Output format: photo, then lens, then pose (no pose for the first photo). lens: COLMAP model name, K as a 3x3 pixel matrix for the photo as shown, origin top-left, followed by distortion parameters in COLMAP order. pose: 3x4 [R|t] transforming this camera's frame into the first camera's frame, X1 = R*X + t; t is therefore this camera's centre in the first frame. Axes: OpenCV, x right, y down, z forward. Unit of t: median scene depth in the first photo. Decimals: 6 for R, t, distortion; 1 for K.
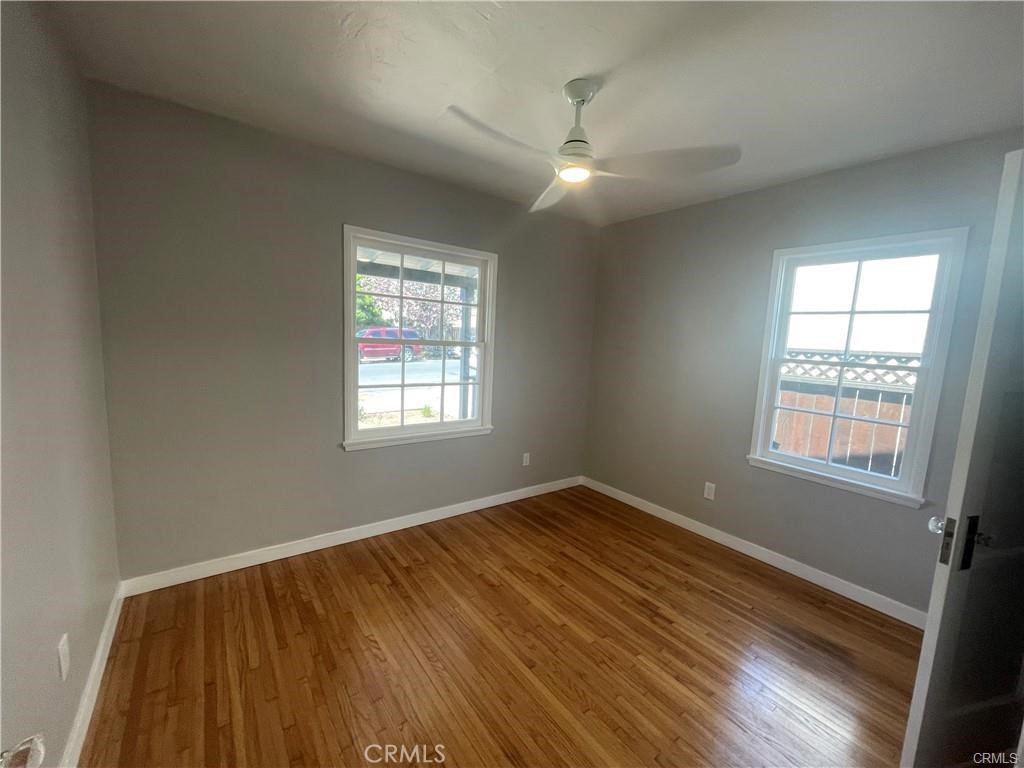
lens RADIAL K [[413.8, 0, 512.4], [0, 413.8, 384.5], [0, 0, 1]] dist [0.003728, 0.000550]
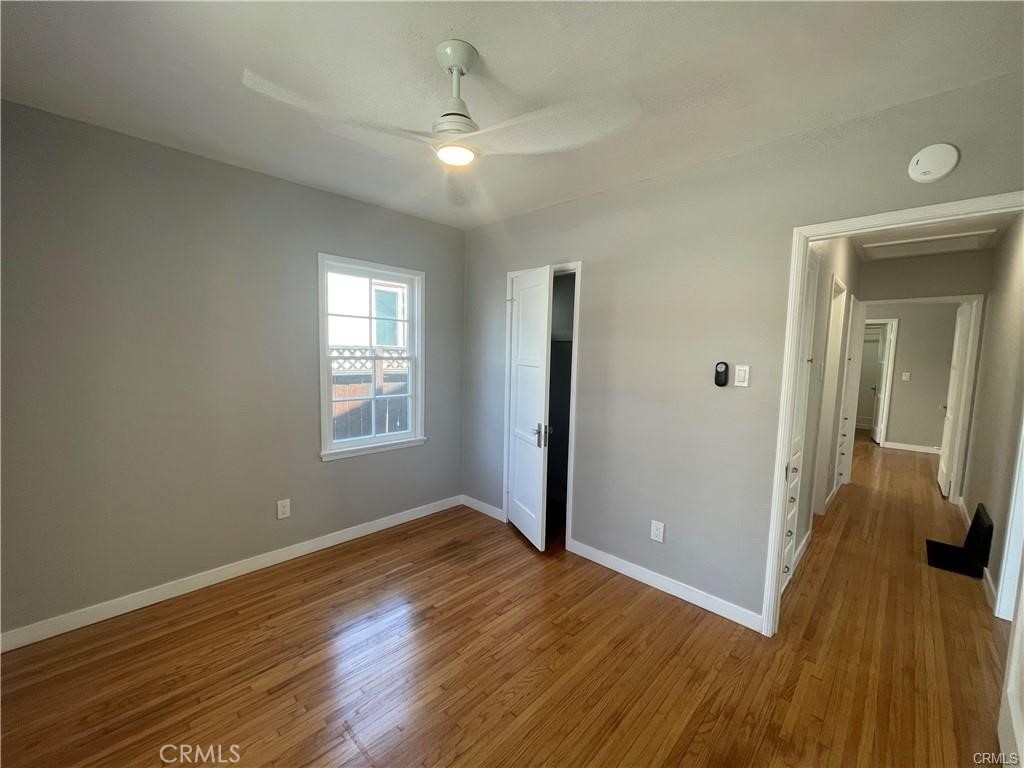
lens RADIAL K [[413.8, 0, 511.8], [0, 413.8, 388.5], [0, 0, 1]] dist [0.003728, 0.000550]
pose [[-0.163530, -0.139157, 0.976675, -0.525883], [0.078927, 0.984983, 0.153556, -0.114029], [-0.983376, 0.102197, -0.150091, 0.759025]]
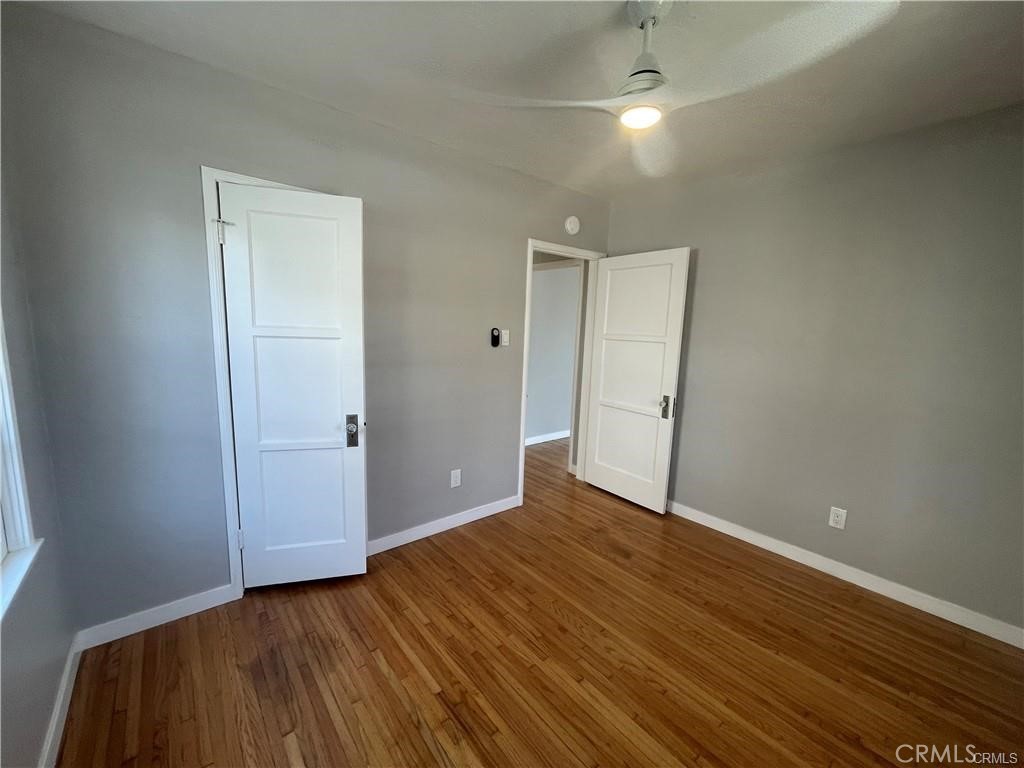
lens RADIAL K [[413.8, 0, 510.9], [0, 413.8, 386.7], [0, 0, 1]] dist [0.003728, 0.000550]
pose [[-0.995531, -0.070836, -0.062449, 0.287957], [-0.084590, 0.962898, 0.256264, -0.140035], [0.041979, 0.260402, -0.964587, 1.337286]]
